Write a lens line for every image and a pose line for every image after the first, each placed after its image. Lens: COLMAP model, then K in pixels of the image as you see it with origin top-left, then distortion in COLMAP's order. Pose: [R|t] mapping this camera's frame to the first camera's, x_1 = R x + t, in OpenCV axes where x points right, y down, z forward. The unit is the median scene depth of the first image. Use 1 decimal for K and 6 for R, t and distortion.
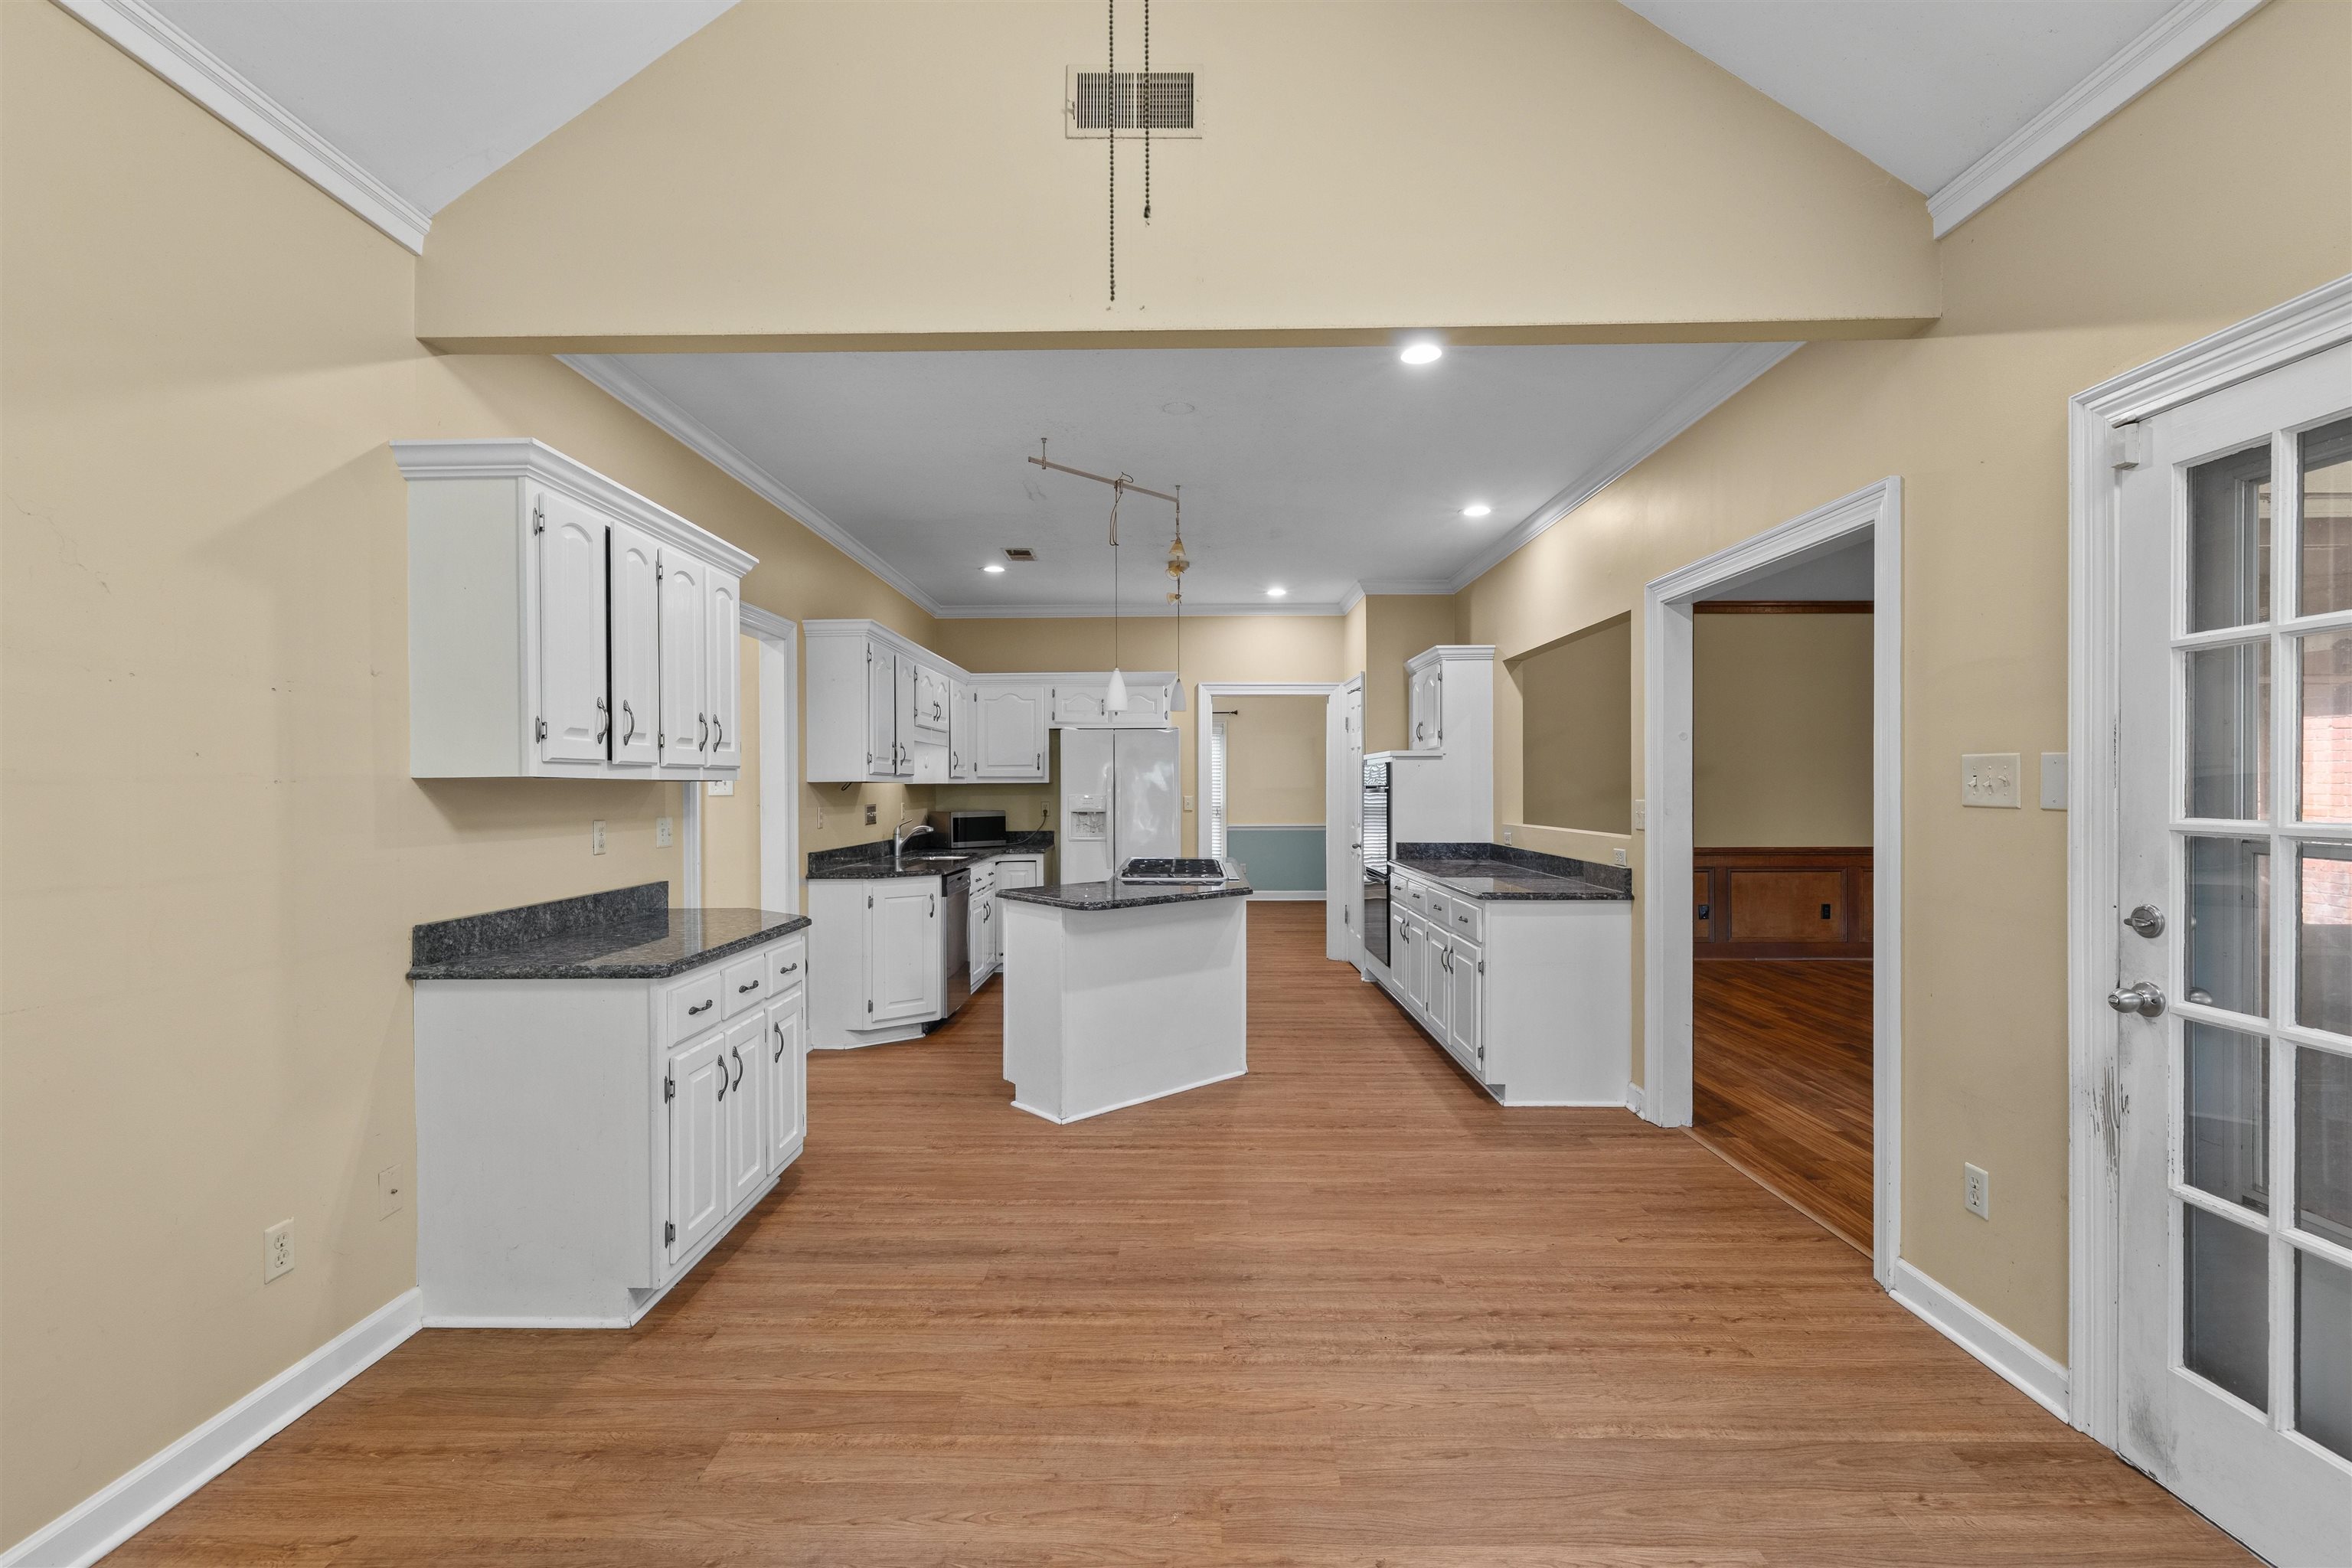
lens RADIAL K [[1014.7, 0, 1175.5], [0, 1014.7, 791.4], [0, 0, 1]] dist [0.000508, 0.000017]
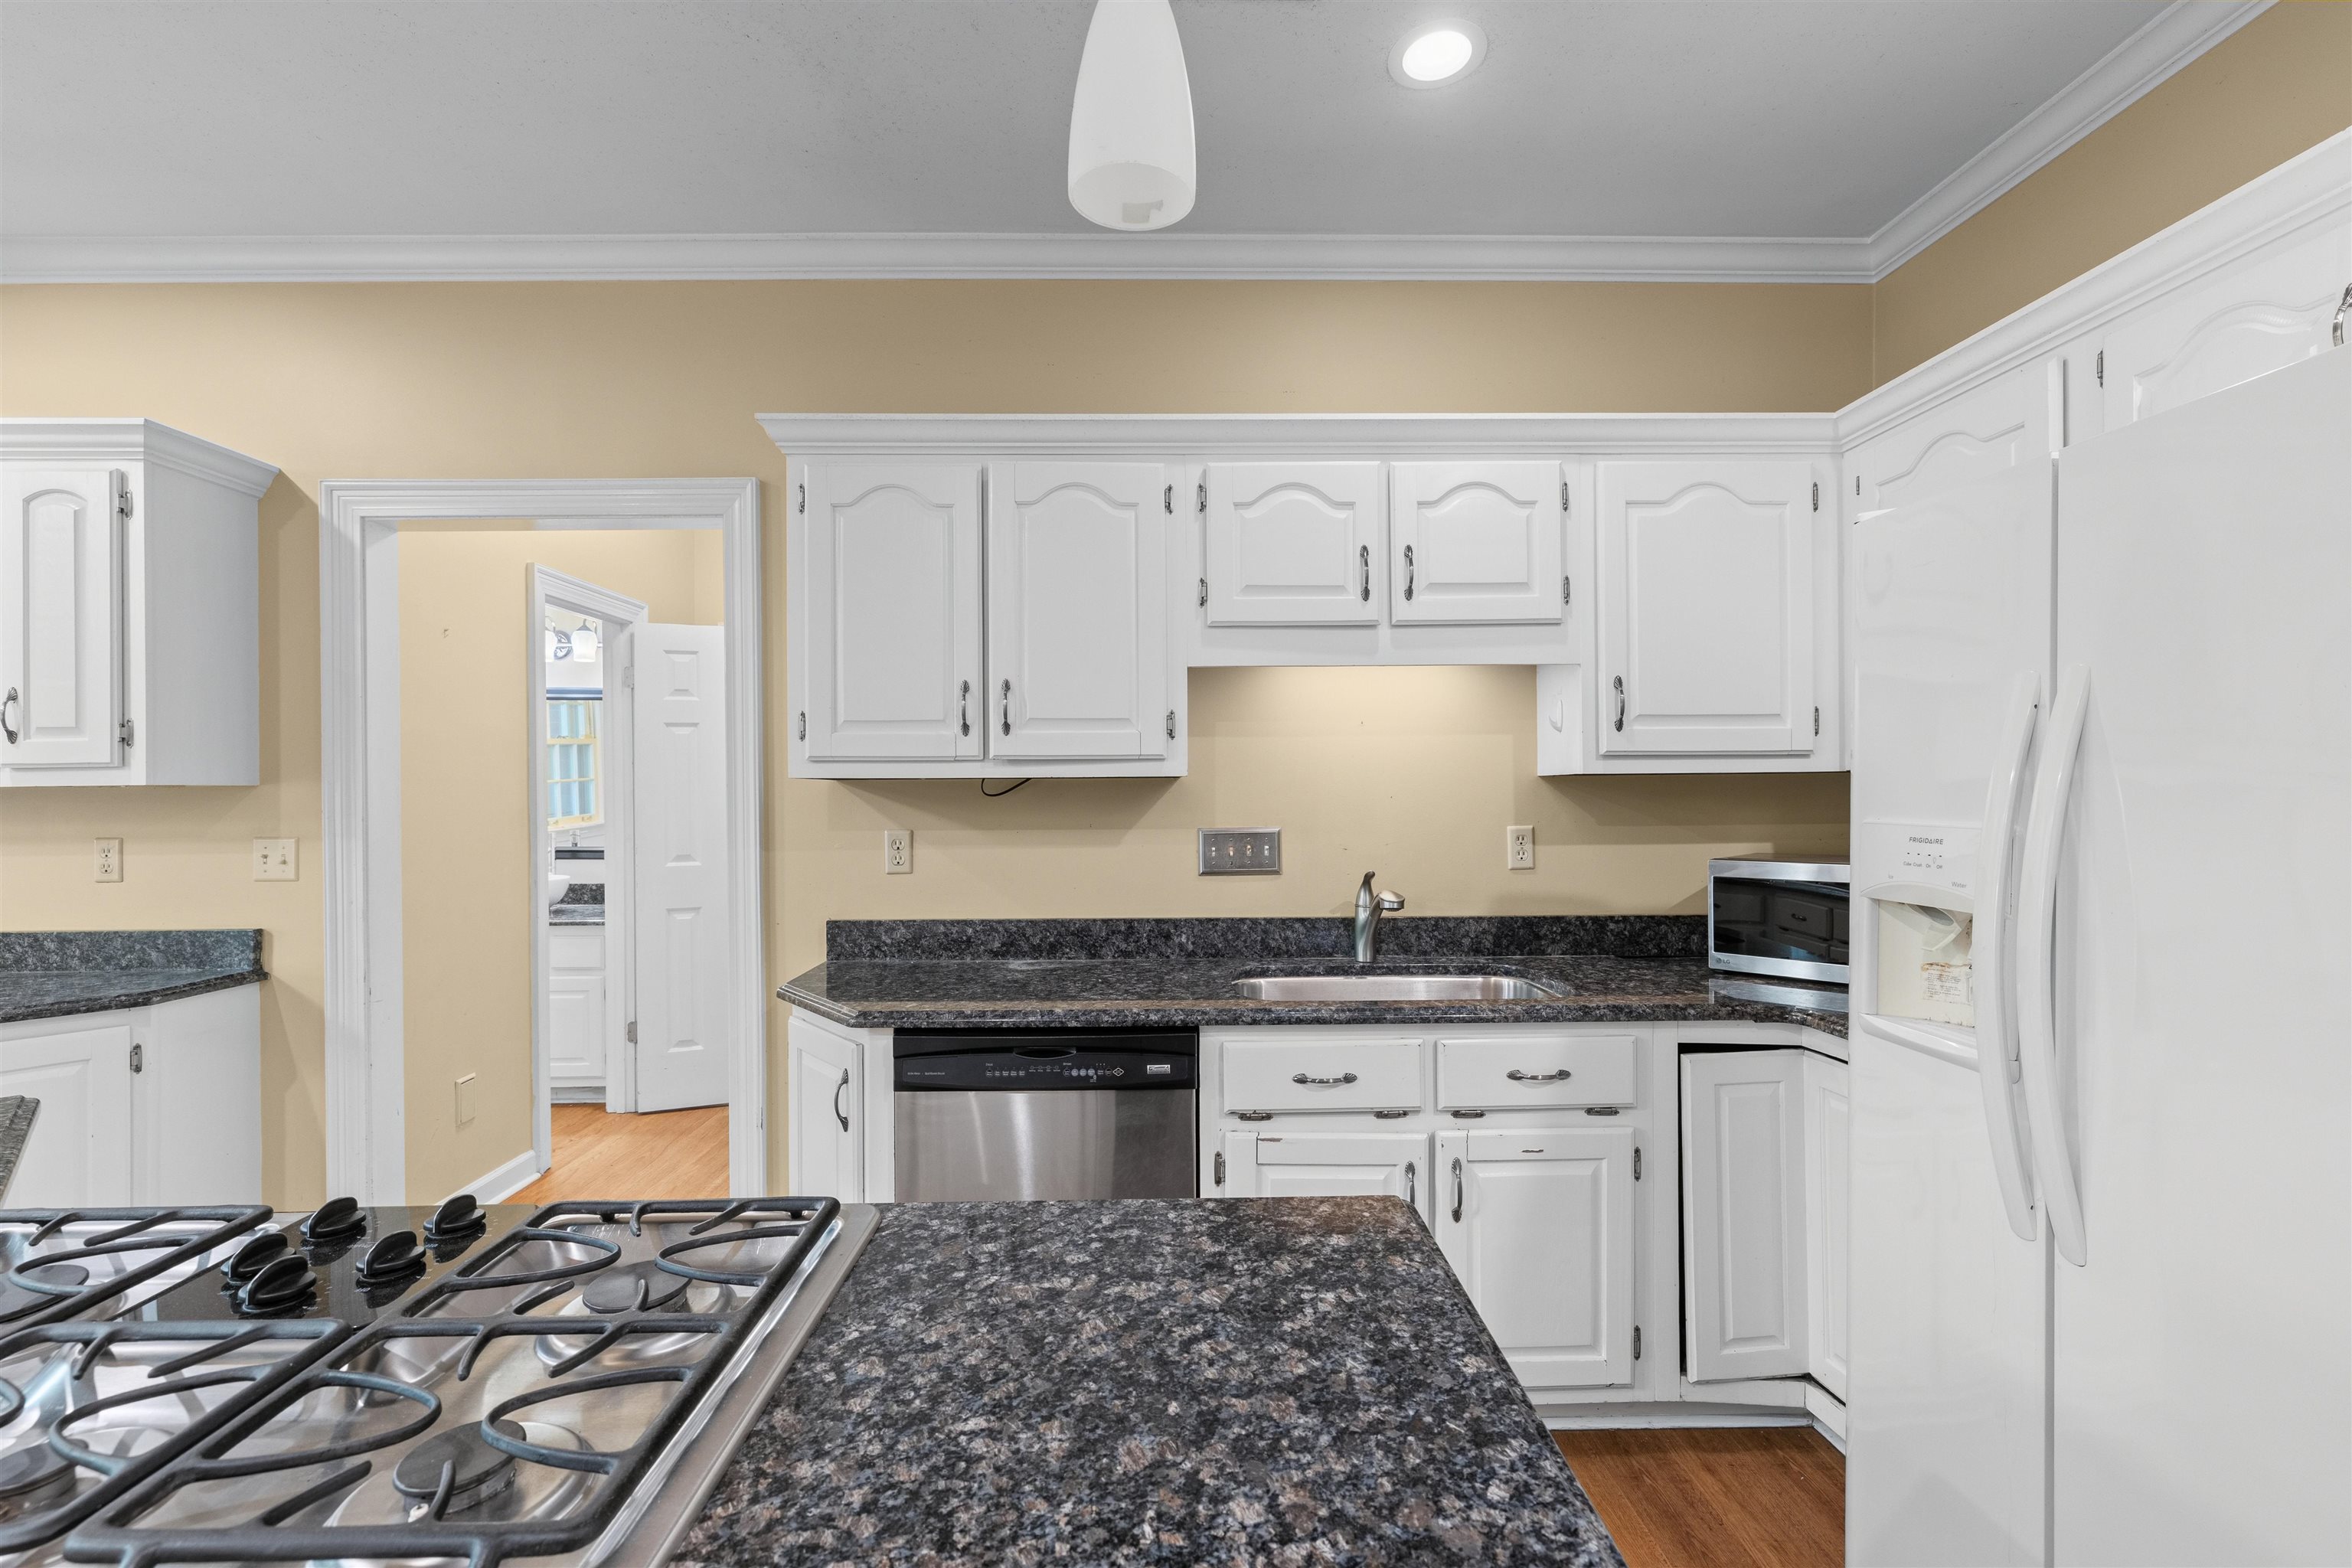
lens RADIAL K [[1014.7, 0, 1161.1], [0, 1014.7, 787.6], [0, 0, 1]] dist [0.000508, 0.000017]
pose [[0.017691, -0.006114, -0.999825, 0.156739], [0.003604, 0.999975, -0.006051, -0.002307], [0.999837, -0.003496, 0.017713, 1.222167]]
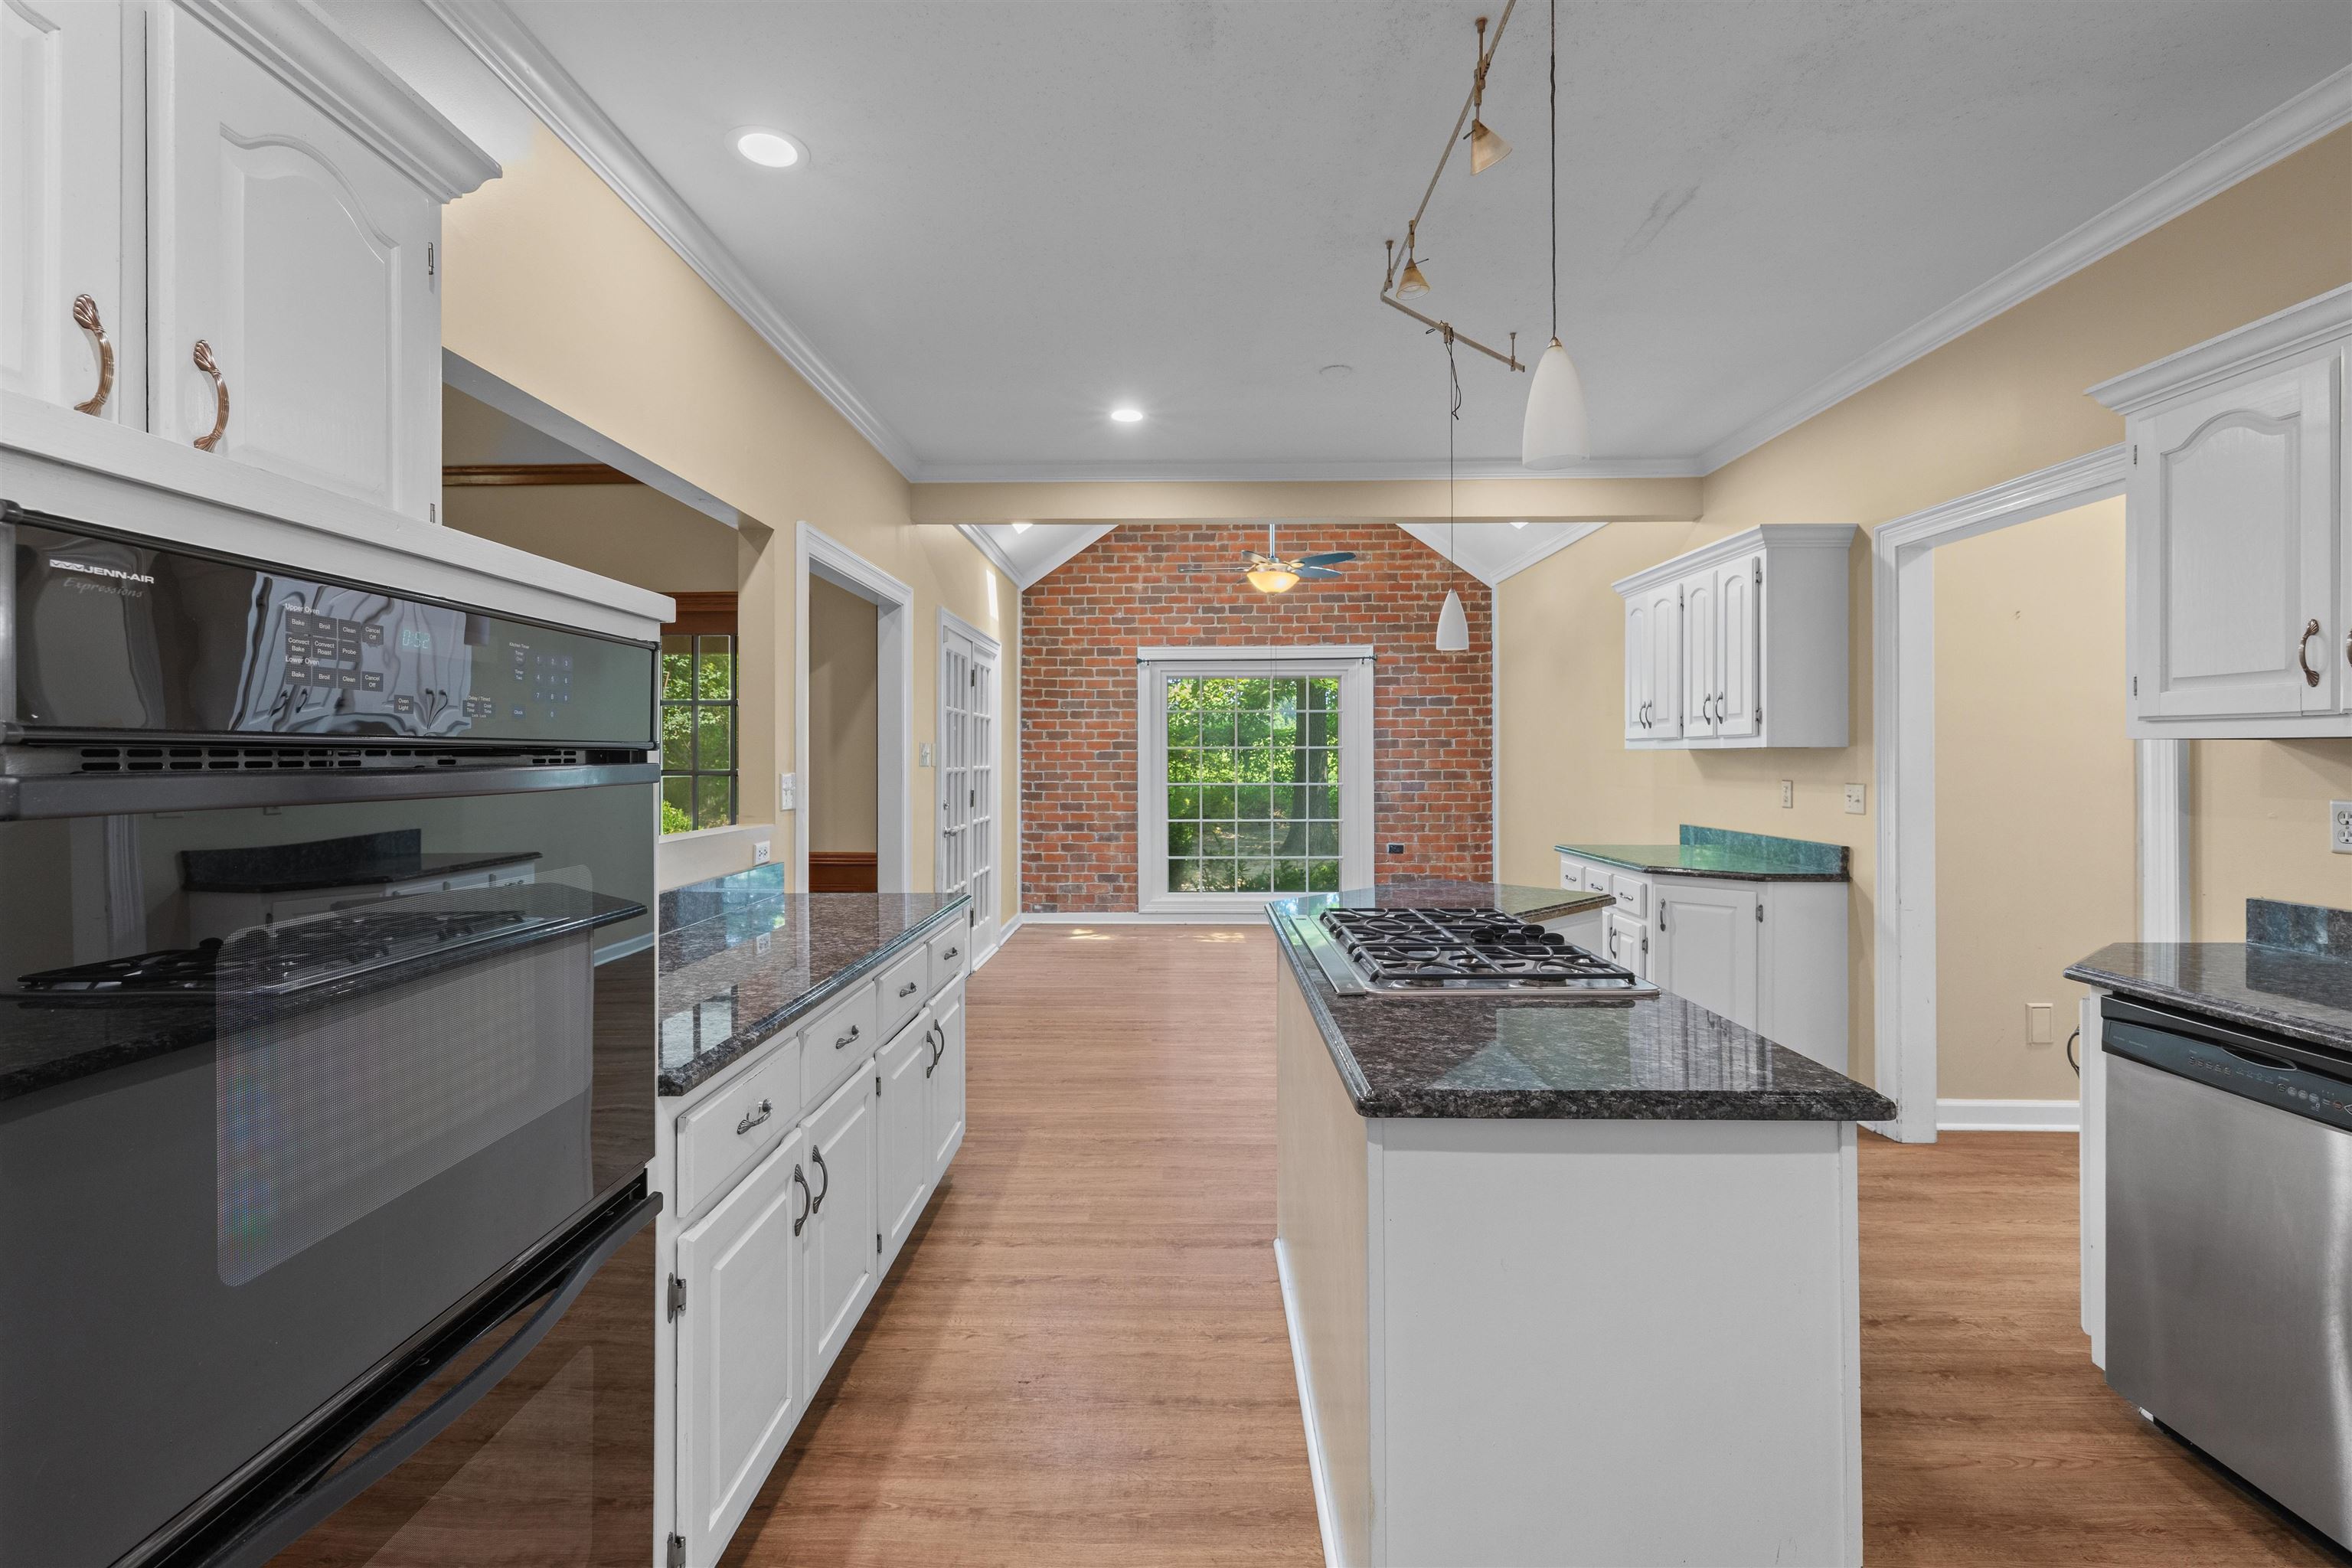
lens RADIAL K [[1014.7, 0, 1166.4], [0, 1014.7, 764.2], [0, 0, 1]] dist [0.000508, 0.000017]
pose [[-0.999938, 0.002352, 0.010850, 0.122606], [0.002474, 0.999933, 0.011269, -0.005127], [-0.010823, 0.011295, -0.999878, 1.532581]]
